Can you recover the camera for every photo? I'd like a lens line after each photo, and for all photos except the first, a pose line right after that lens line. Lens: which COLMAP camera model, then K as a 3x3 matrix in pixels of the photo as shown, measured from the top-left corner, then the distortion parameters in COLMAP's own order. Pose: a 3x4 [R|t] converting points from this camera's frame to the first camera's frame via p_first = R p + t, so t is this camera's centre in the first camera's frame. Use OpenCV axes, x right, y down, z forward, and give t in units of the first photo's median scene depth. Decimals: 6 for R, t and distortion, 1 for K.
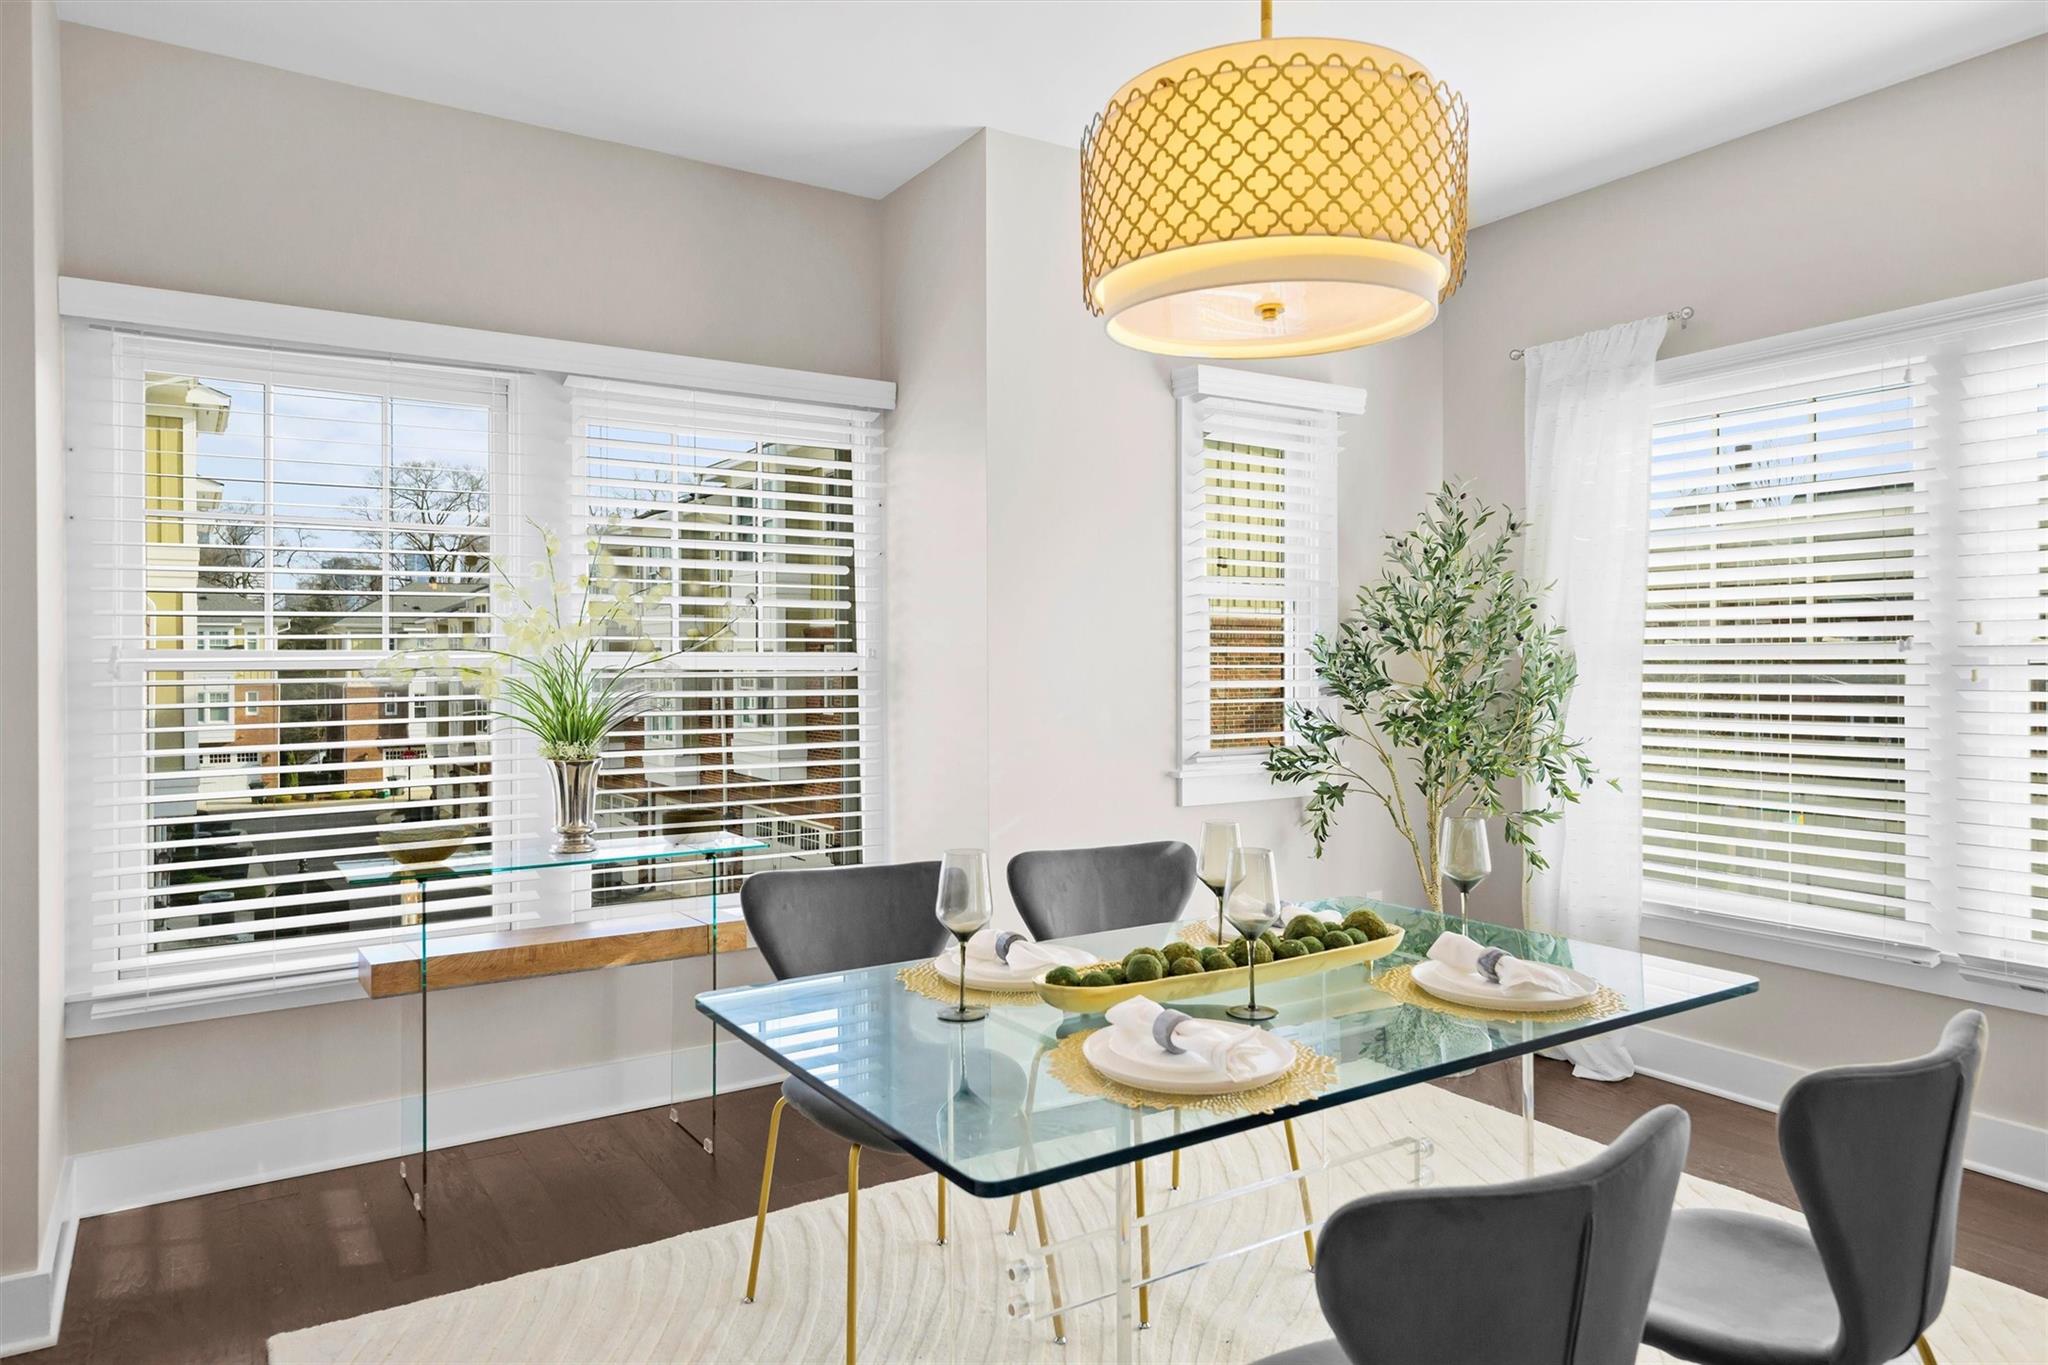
lens RADIAL K [[1277.5, 0, 1014.6], [0, 1277.5, 668.3], [0, 0, 1]] dist [0.013567, -0.001444]
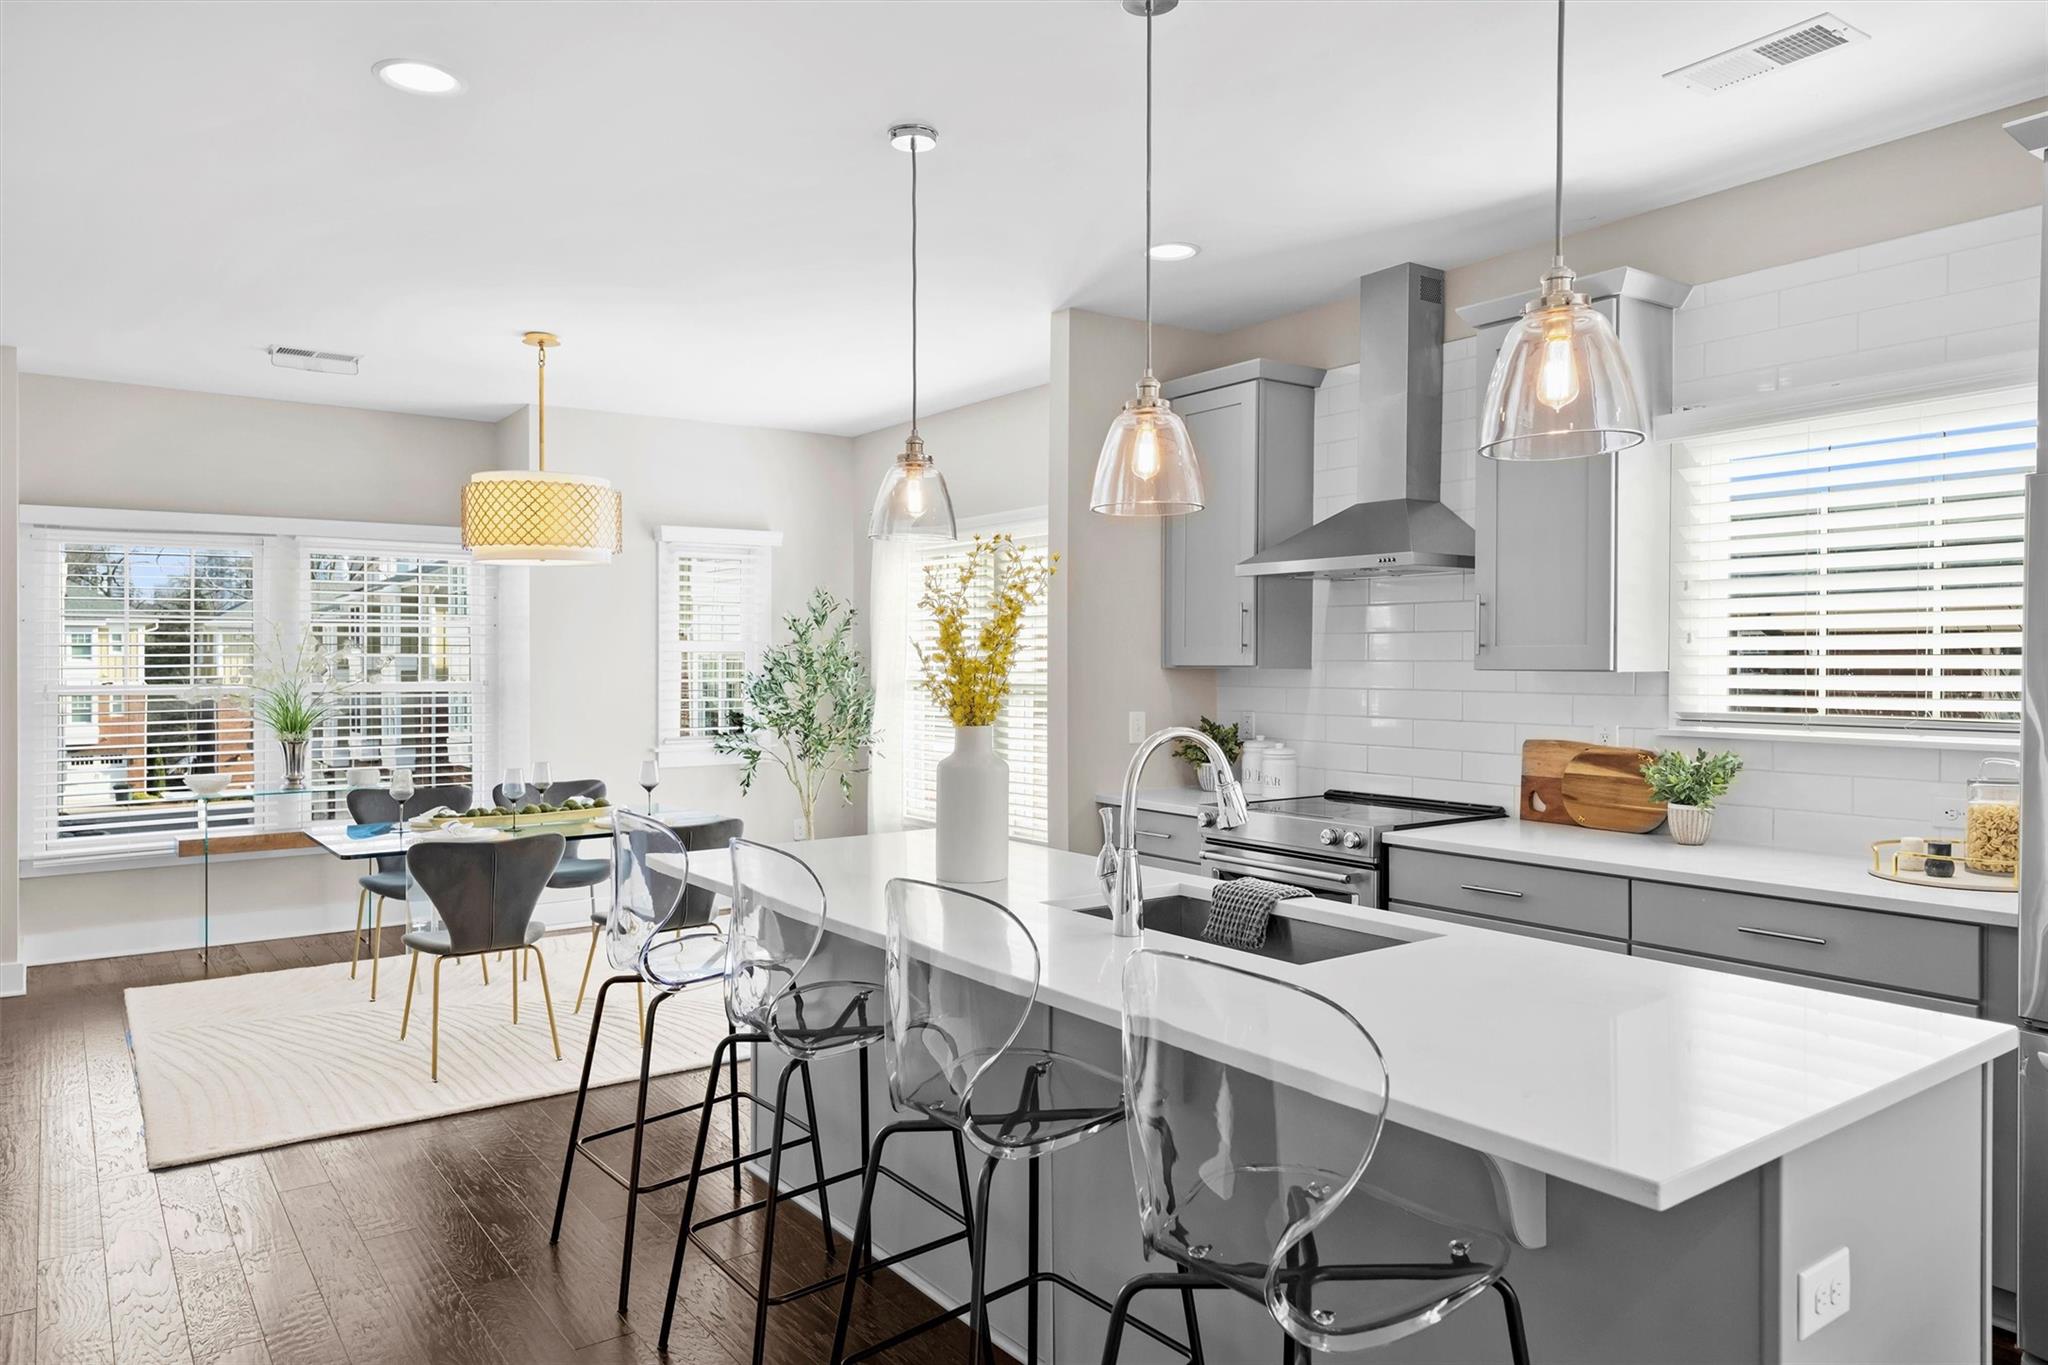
lens RADIAL K [[1320.4, 0, 1017.1], [0, 1320.4, 674.5], [0, 0, 1]] dist [0.012769, 0.019519]
pose [[0.998267, 0.002043, 0.058818, 0.631672], [-0.002297, 0.999988, 0.004245, -0.039943], [-0.058808, -0.004373, 0.998260, -1.069304]]
